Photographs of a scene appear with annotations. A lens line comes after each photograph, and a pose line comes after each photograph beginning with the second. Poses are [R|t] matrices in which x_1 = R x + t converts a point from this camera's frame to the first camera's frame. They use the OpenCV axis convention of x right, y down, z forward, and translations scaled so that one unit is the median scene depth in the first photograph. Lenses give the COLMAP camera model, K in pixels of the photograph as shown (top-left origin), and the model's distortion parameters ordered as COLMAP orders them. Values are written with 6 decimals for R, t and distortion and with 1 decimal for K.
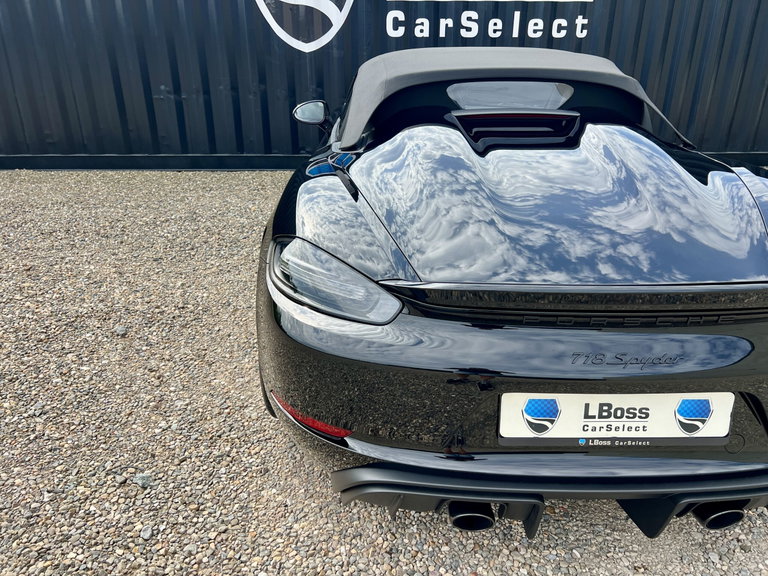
lens RADIAL K [[589.2, 0, 383.5], [0, 589.2, 297.4], [0, 0, 1]] dist [0.043848, -0.060022]
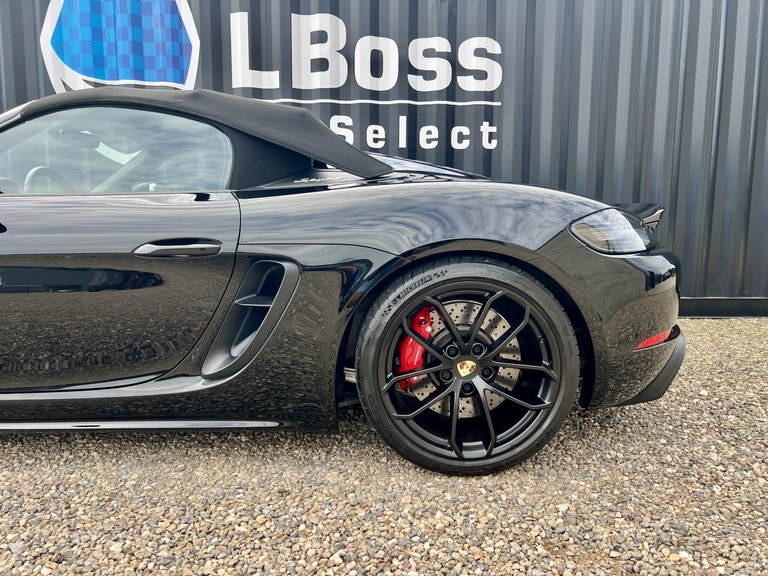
lens RADIAL K [[589.2, 0, 393.0], [0, 589.2, 291.4], [0, 0, 1]] dist [0.043848, -0.060022]
pose [[0.999994, 0.002569, -0.002150, 0.213888], [-0.003080, 0.957446, -0.288596, -0.042800], [0.001317, 0.288601, 0.957448, 0.329767]]
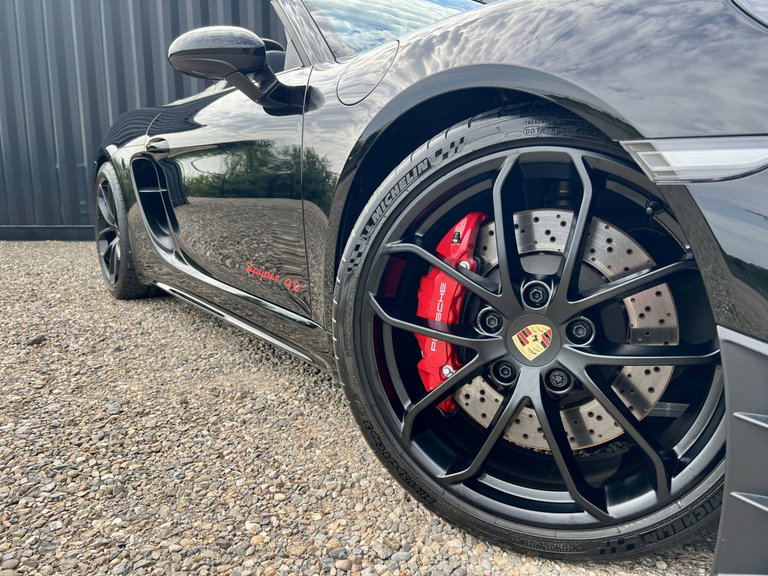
lens RADIAL K [[589.2, 0, 381.6], [0, 589.2, 282.8], [0, 0, 1]] dist [0.043848, -0.060022]
pose [[0.993705, 0.012615, -0.111316, 0.037032], [-0.040946, 0.965791, -0.256070, 0.083396], [0.104277, 0.259016, 0.960228, 0.154466]]
